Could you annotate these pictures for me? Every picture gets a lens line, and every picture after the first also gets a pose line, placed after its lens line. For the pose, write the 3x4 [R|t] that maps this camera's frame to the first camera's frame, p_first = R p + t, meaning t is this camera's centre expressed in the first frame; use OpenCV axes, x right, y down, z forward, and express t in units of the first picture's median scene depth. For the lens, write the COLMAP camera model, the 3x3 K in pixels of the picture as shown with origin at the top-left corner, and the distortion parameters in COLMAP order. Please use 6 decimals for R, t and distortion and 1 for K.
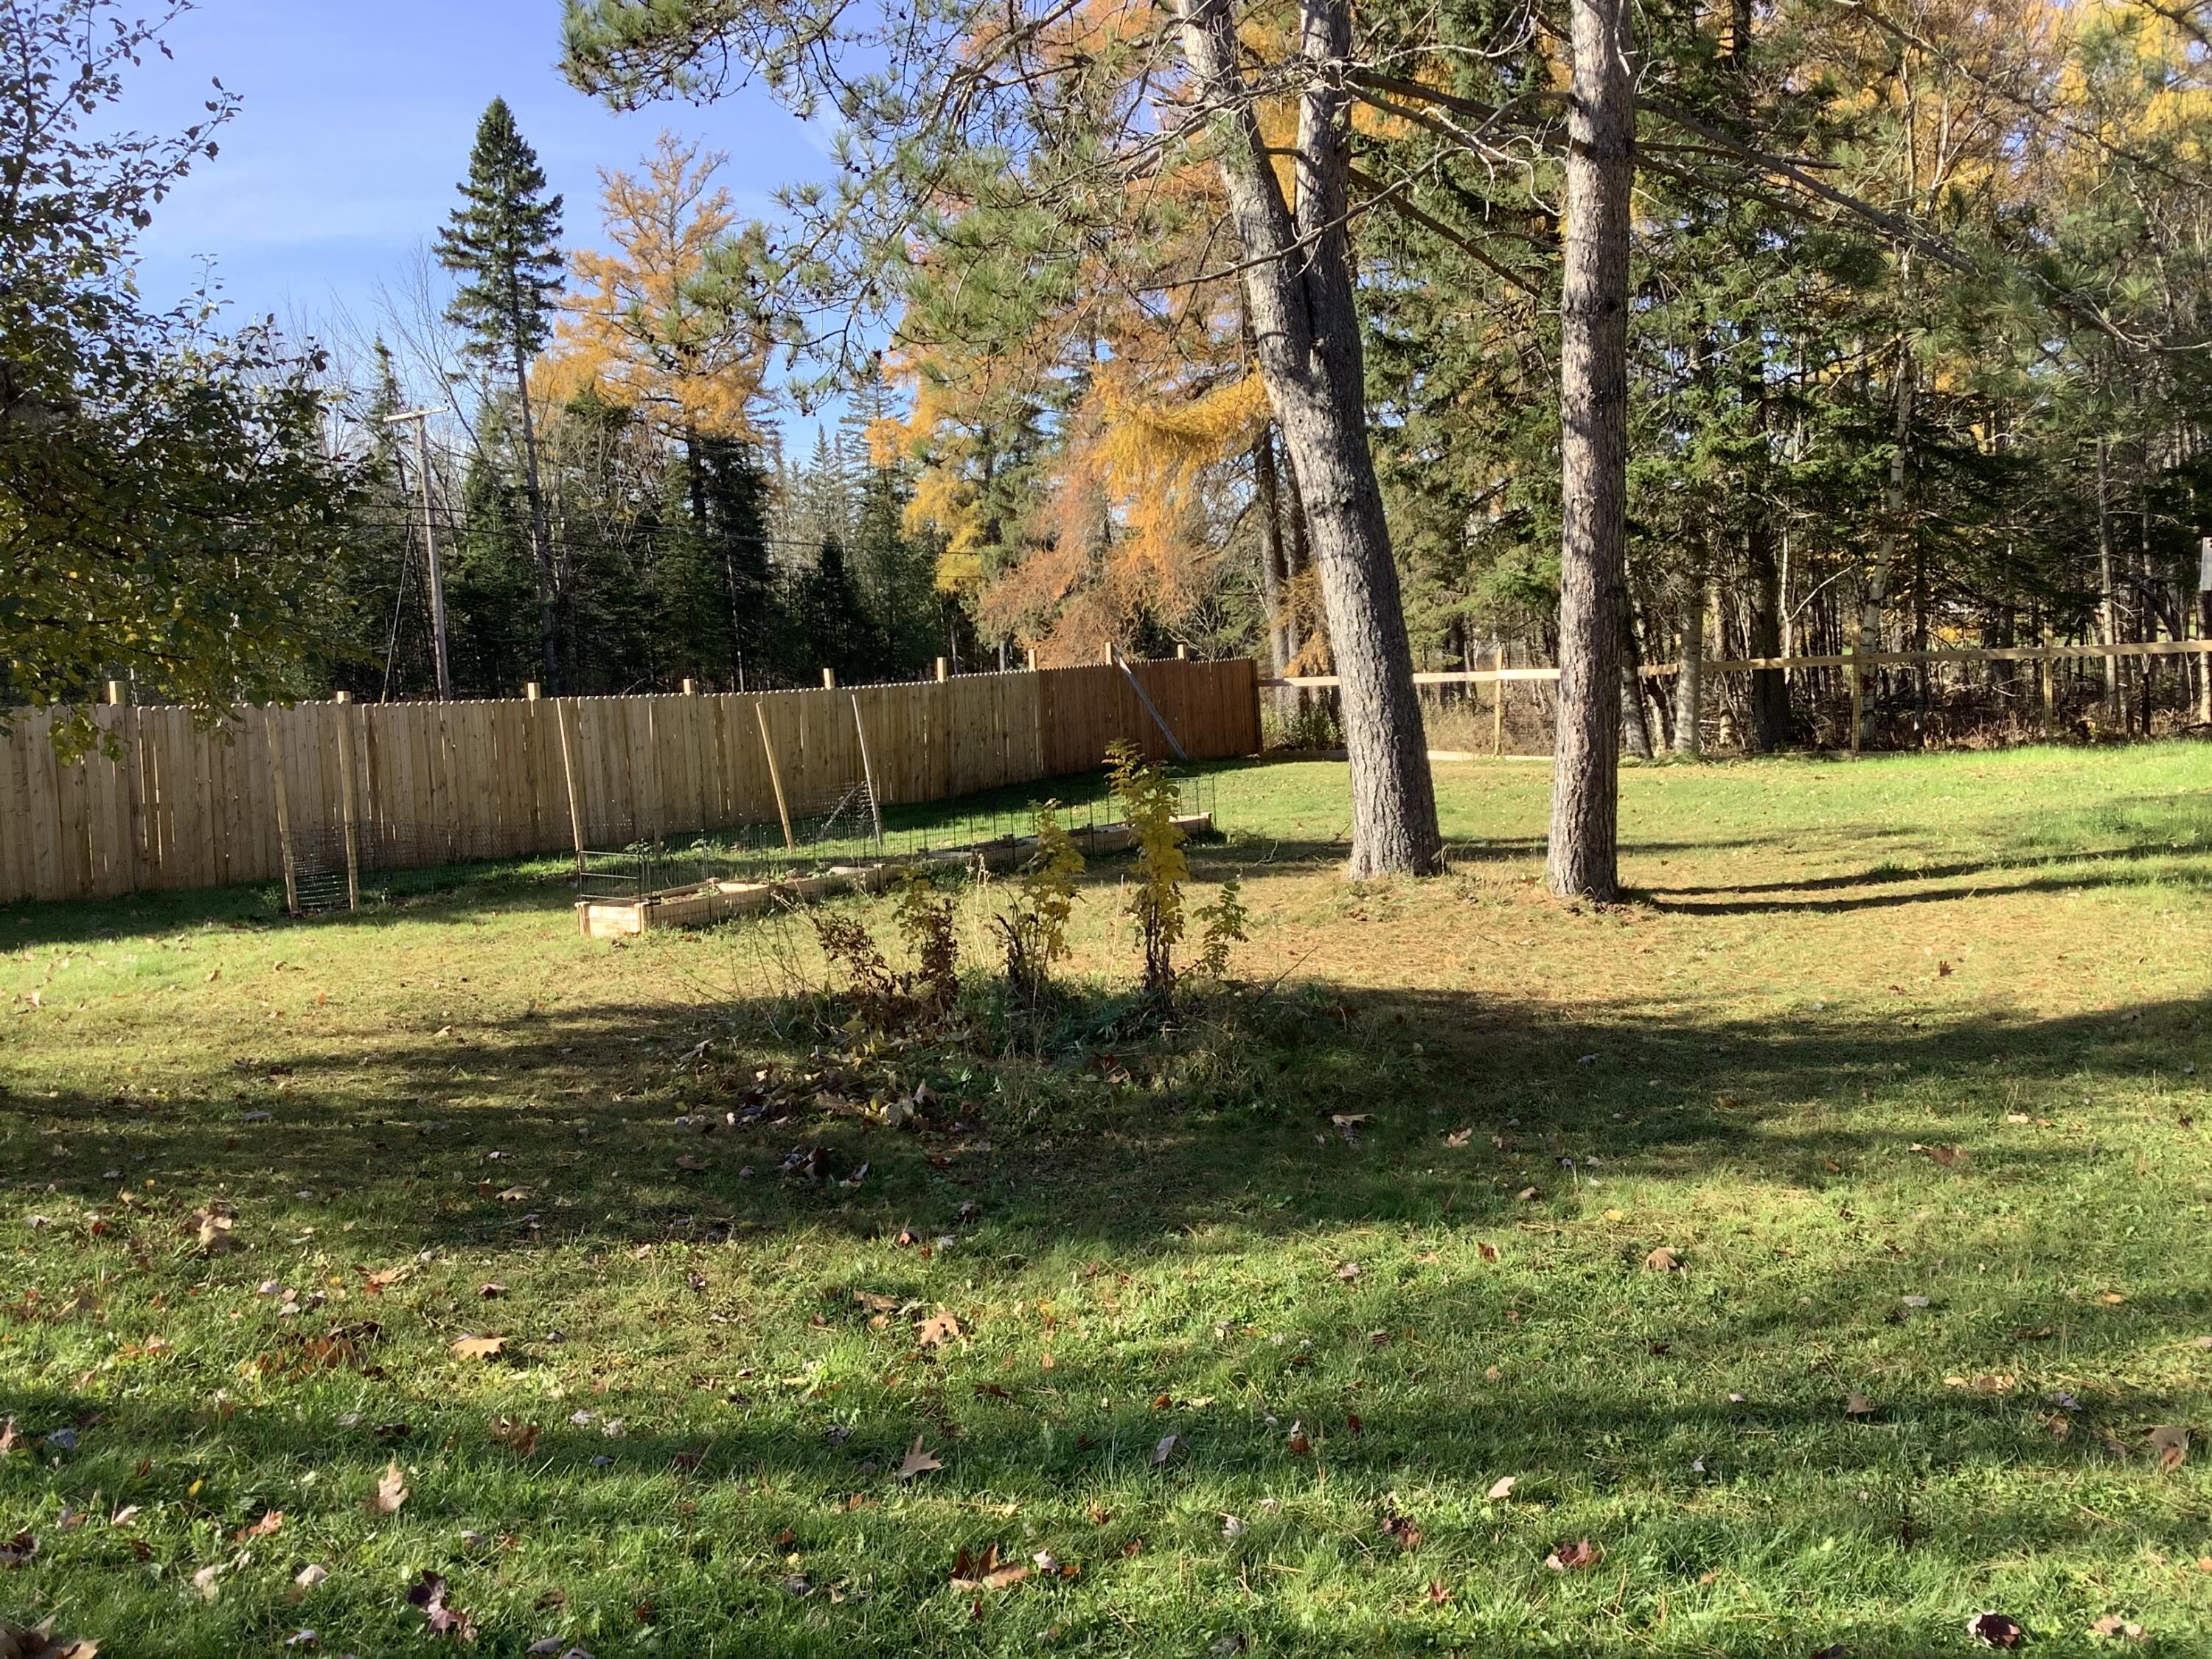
lens RADIAL K [[2069.5, 0, 1107.9], [0, 2069.5, 827.3], [0, 0, 1]] dist [0.041619, 0.000000]
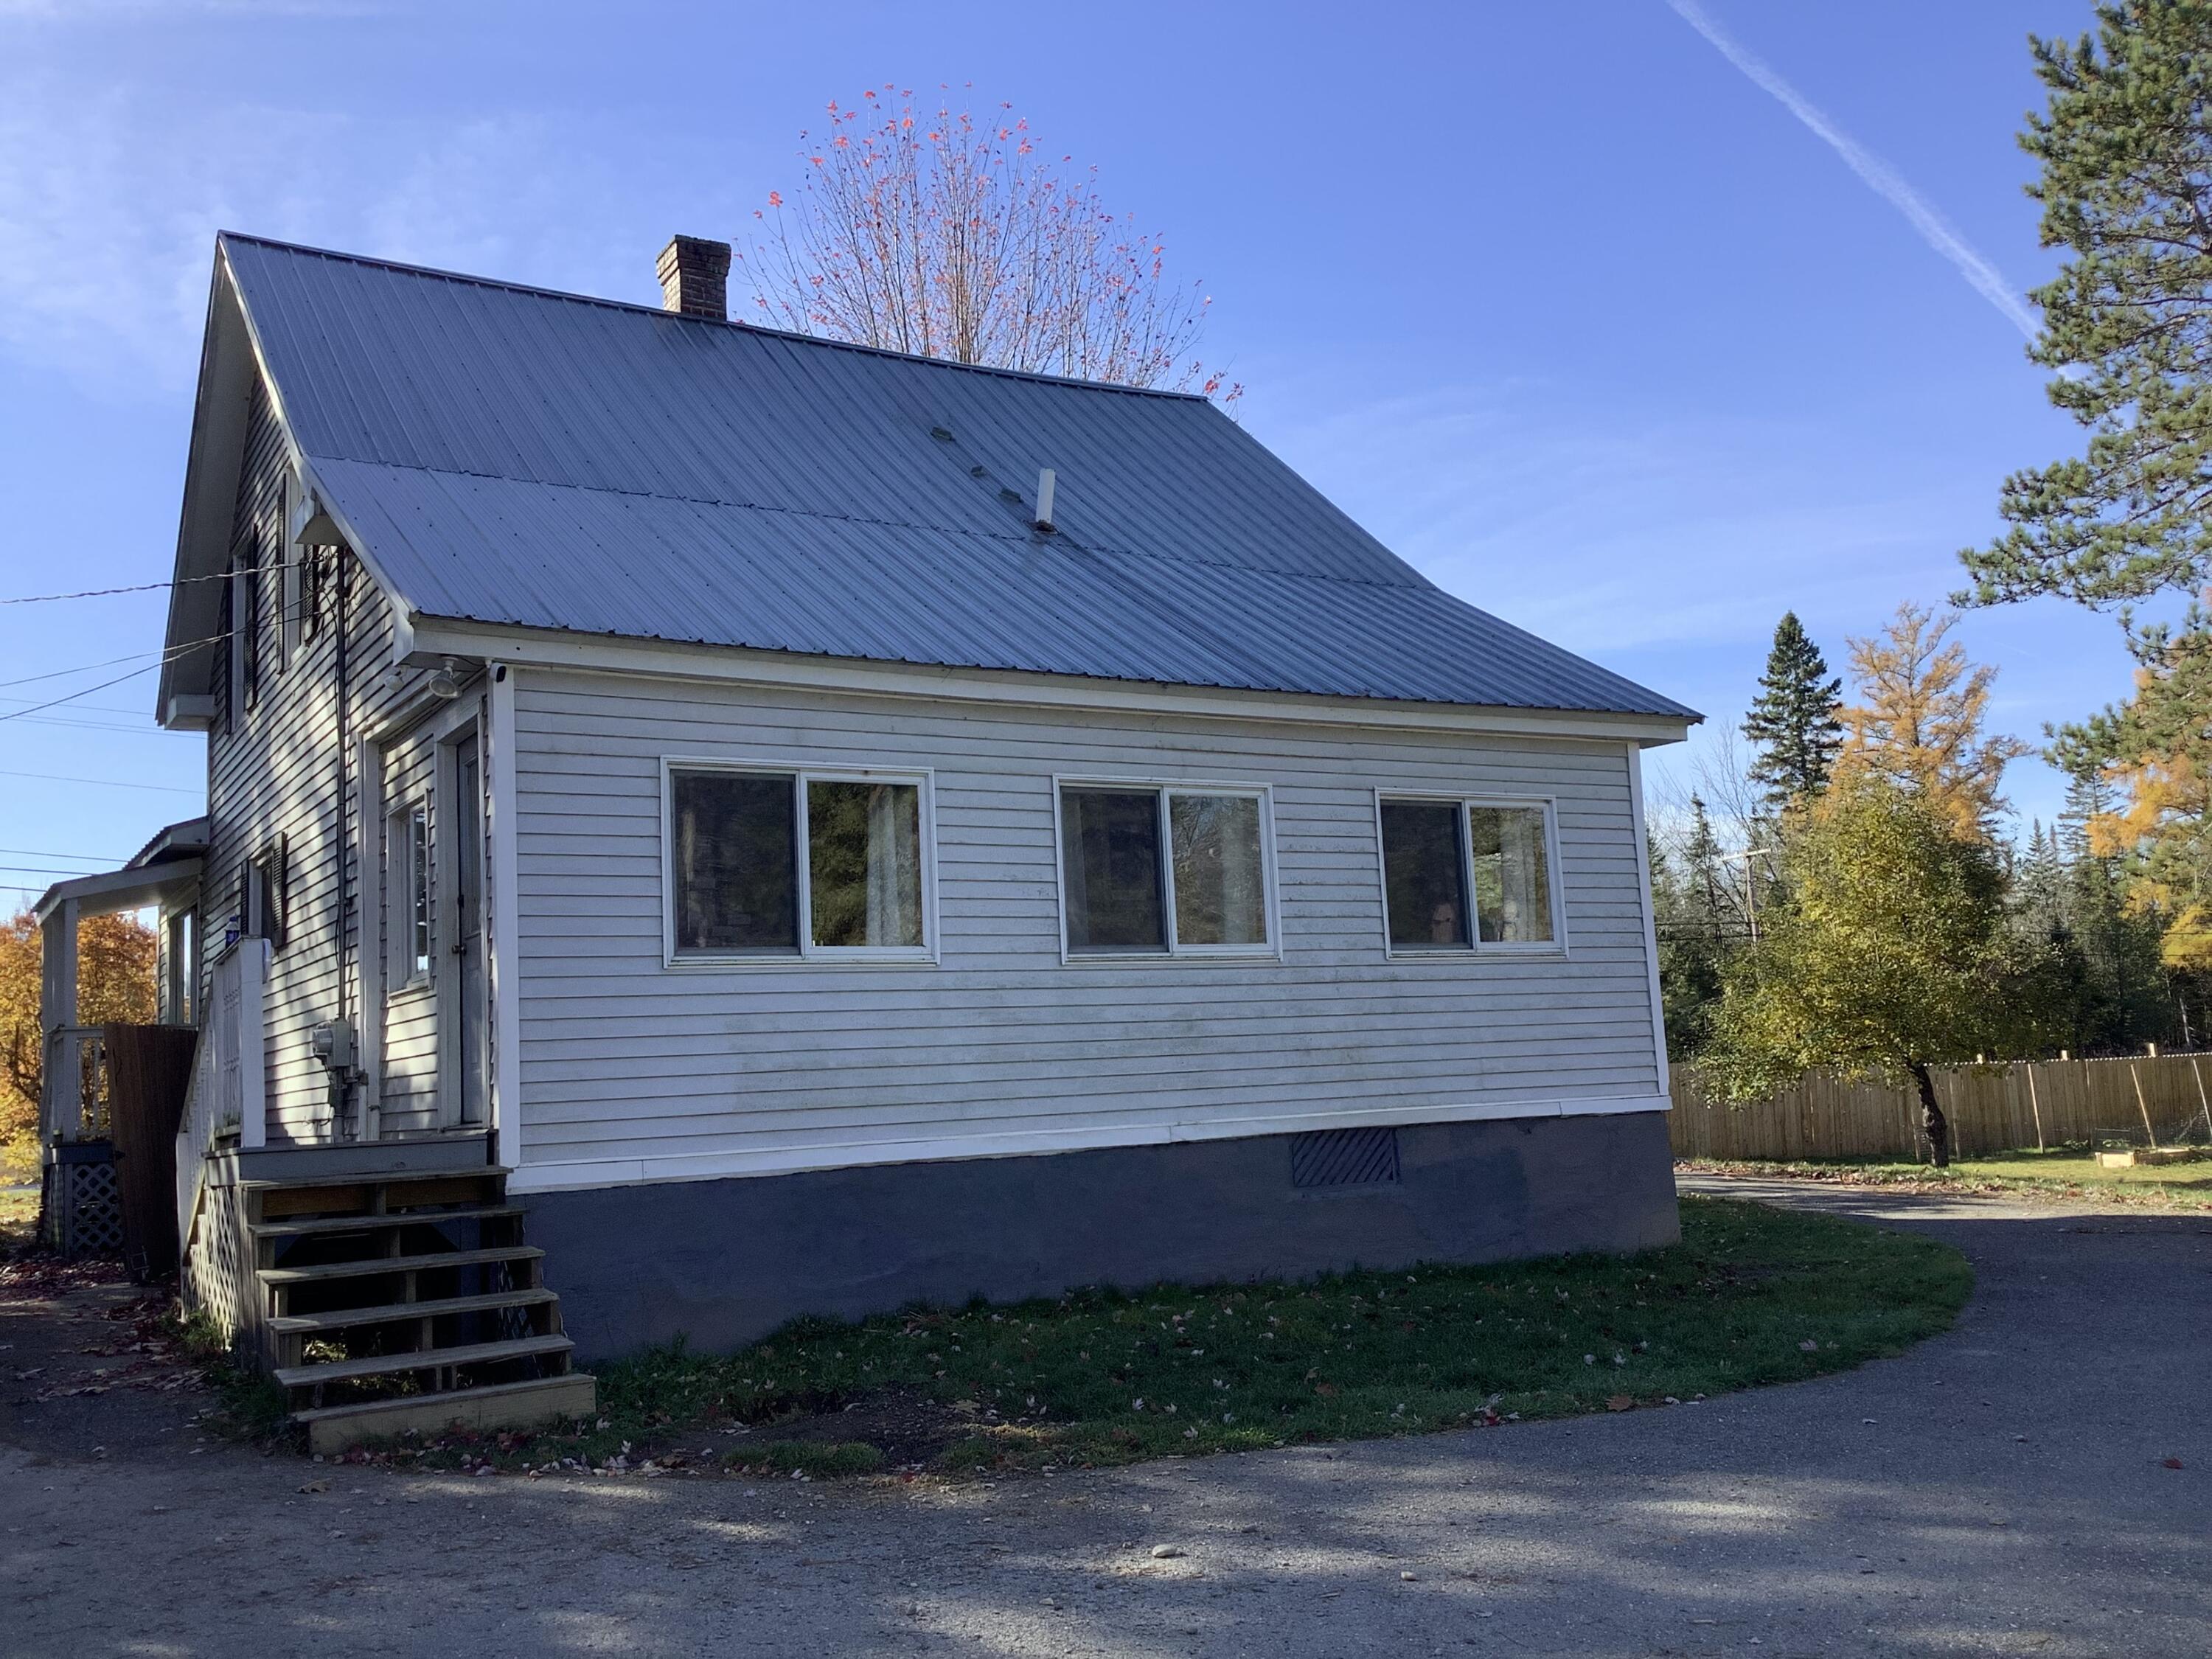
lens RADIAL K [[2069.5, 0, 1104.2], [0, 2069.5, 843.3], [0, 0, 1]] dist [0.041619, 0.000000]
pose [[0.860476, -0.054028, -0.506619, -0.004107], [-0.032544, 0.986502, -0.160480, 0.022390], [0.508451, 0.154577, 0.847103, -0.318448]]
